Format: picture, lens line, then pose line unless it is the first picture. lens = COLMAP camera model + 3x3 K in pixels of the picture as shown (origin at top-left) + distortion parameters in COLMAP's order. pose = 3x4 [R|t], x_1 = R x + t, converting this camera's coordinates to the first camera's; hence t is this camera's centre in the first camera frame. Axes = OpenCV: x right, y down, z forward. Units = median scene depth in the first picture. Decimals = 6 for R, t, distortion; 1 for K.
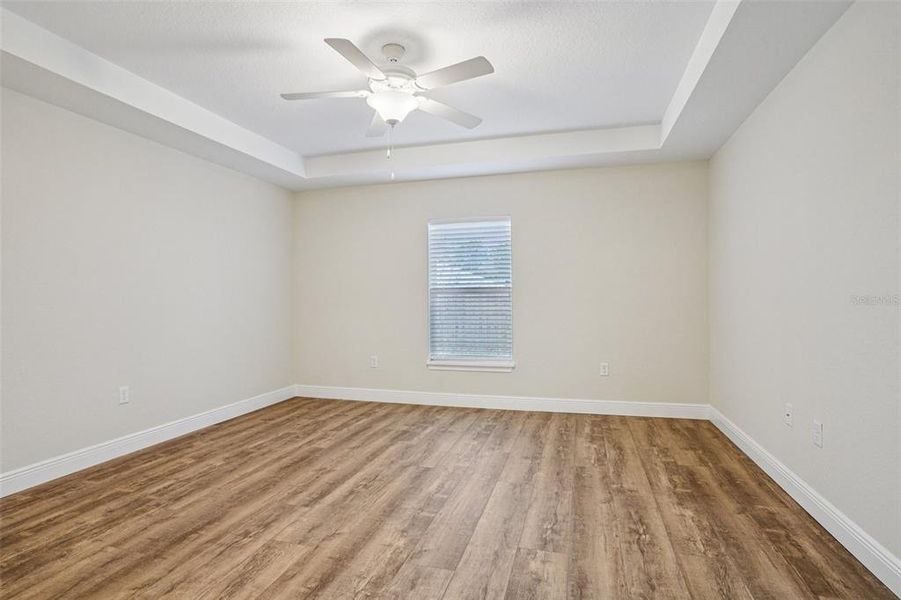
lens RADIAL K [[466.6, 0, 450.5], [0, 466.6, 300.0], [0, 0, 1]] dist [-0.078920, 0.043043]
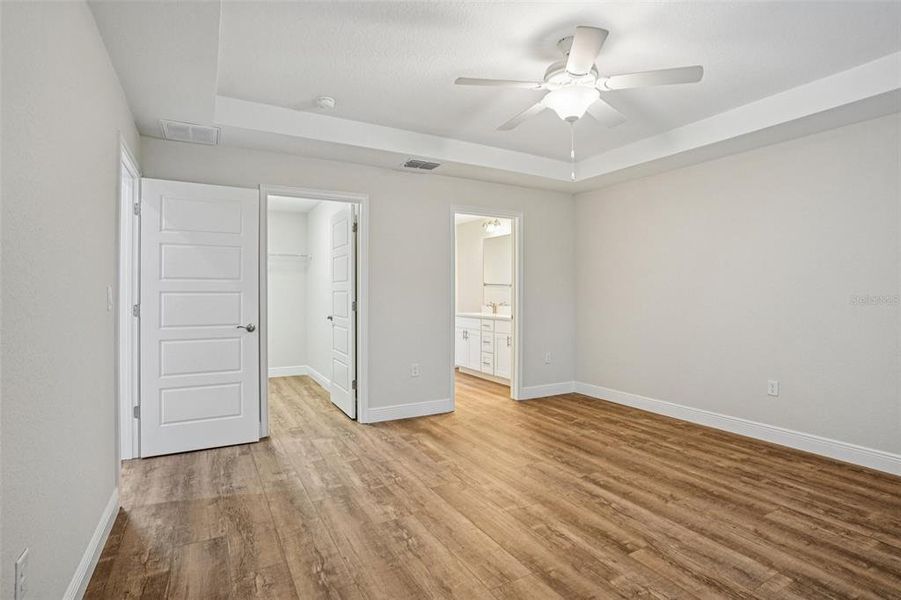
lens RADIAL K [[439.2, 0, 448.8], [0, 439.2, 294.7], [0, 0, 1]] dist [-0.078226, 0.037824]
pose [[-0.704883, 0.010264, -0.709249, 0.691011], [0.004118, 0.999938, 0.010377, -0.035379], [0.709311, 0.004394, -0.704882, 1.464226]]
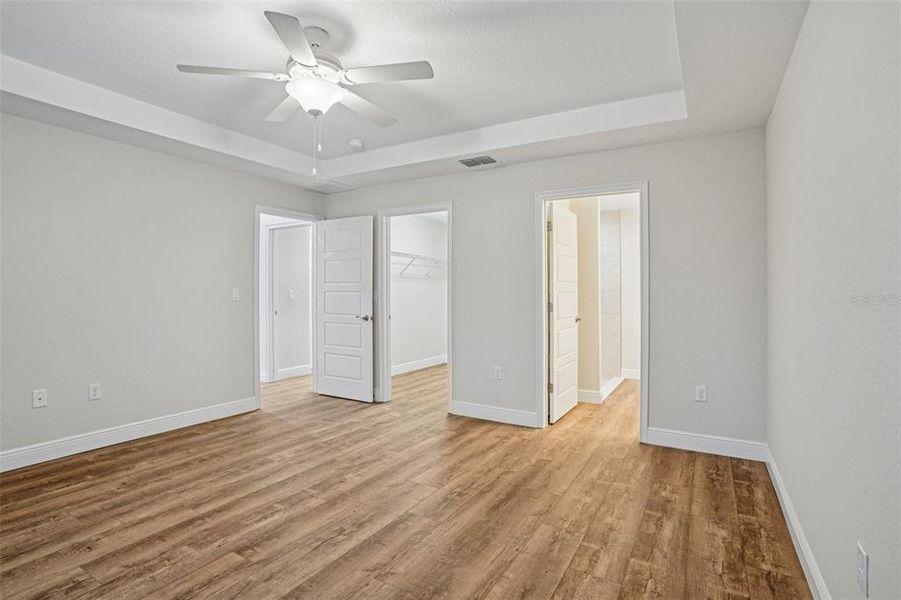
lens RADIAL K [[439.2, 0, 448.8], [0, 439.2, 294.7], [0, 0, 1]] dist [-0.078226, 0.037824]
pose [[-0.969174, 0.004113, 0.246343, -0.593769], [0.004992, 0.999983, 0.002944, -0.023991], [-0.246327, 0.004083, -0.969178, 1.788092]]
